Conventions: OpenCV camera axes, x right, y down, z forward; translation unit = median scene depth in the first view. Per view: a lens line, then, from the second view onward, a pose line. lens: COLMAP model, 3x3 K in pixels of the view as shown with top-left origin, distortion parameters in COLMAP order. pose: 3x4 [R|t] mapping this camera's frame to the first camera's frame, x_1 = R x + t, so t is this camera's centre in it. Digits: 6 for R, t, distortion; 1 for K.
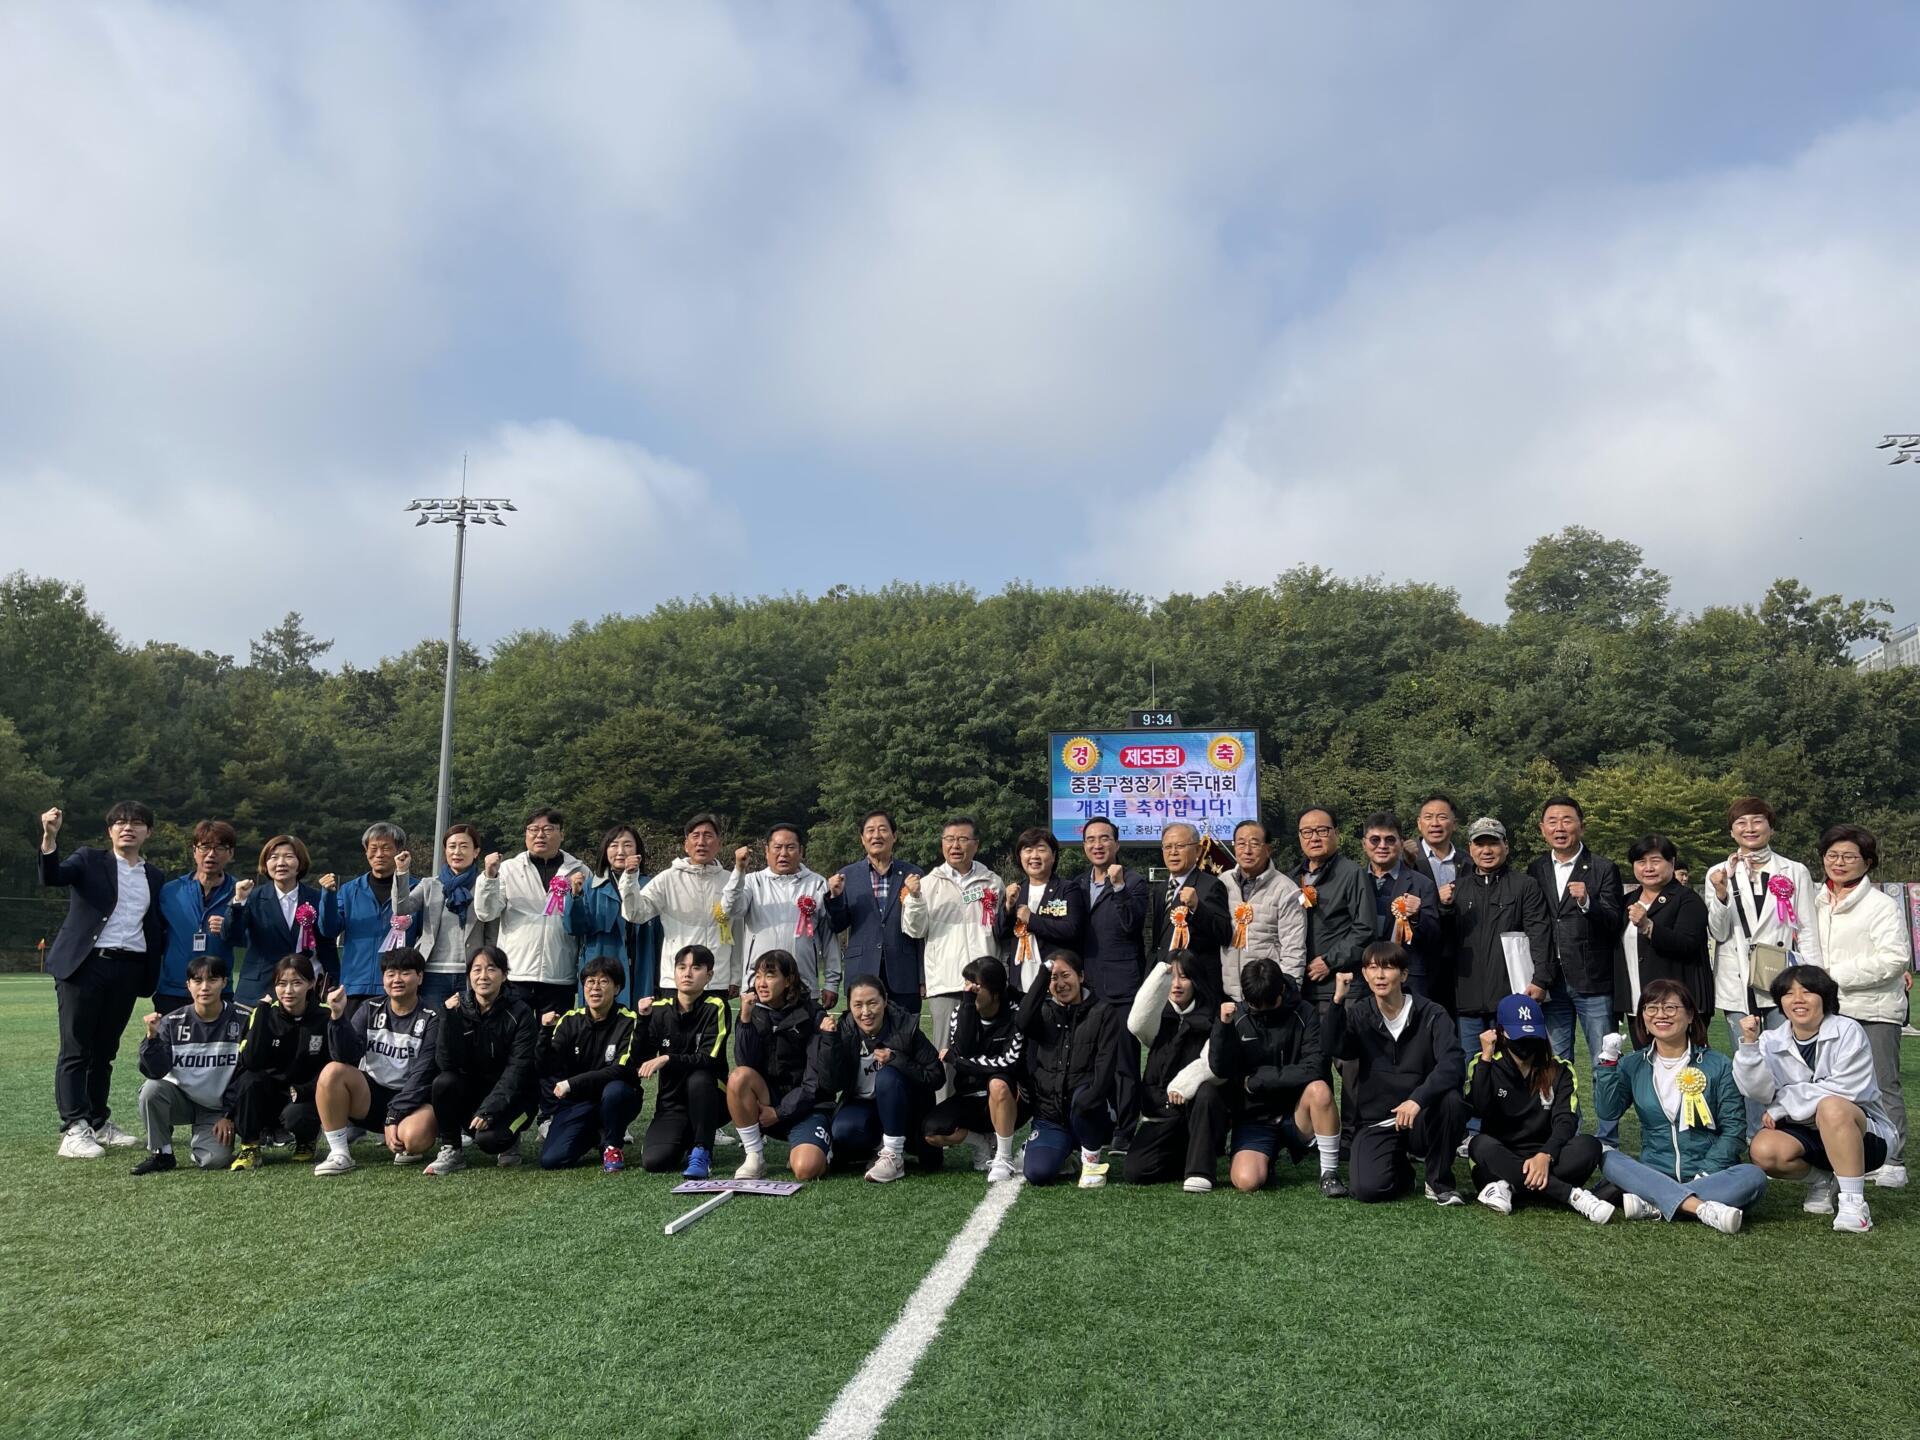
lens RADIAL K [[1470.3, 0, 960.0], [0, 1470.3, 720.0], [0, 0, 1]] dist [0.068754, -0.001560]
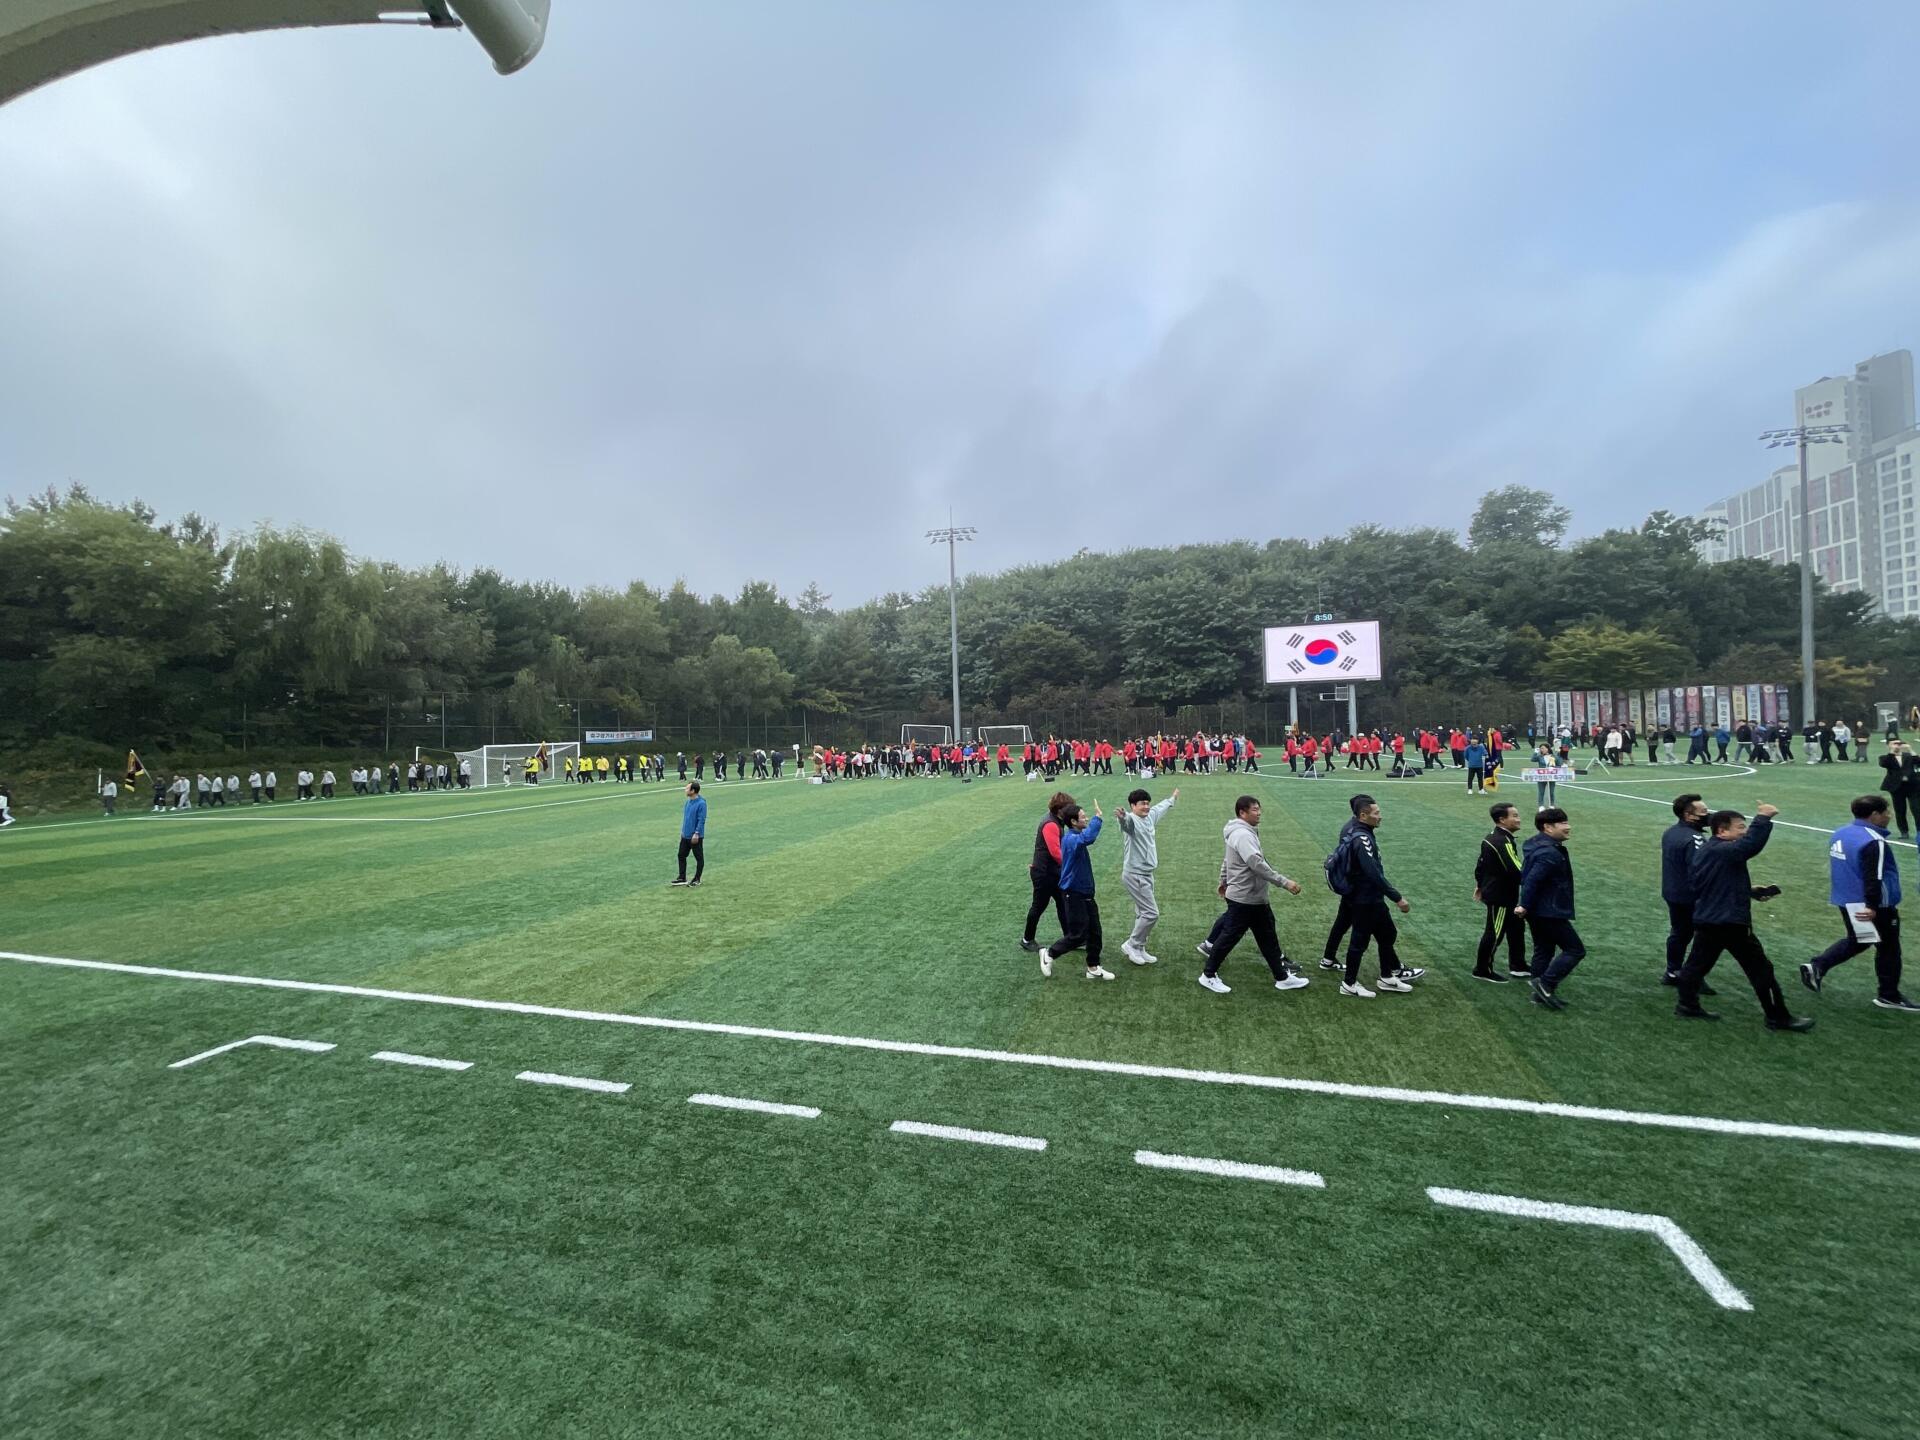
lens RADIAL K [[773.7, 0, 960.0], [0, 773.7, 720.0], [0, 0, 1]] dist [0.031384, 0.000042]
pose [[0.987502, -0.039425, -0.152597, -0.157503], [0.060988, 0.988368, 0.139316, -0.034351], [0.145330, -0.146882, 0.978420, -0.089723]]
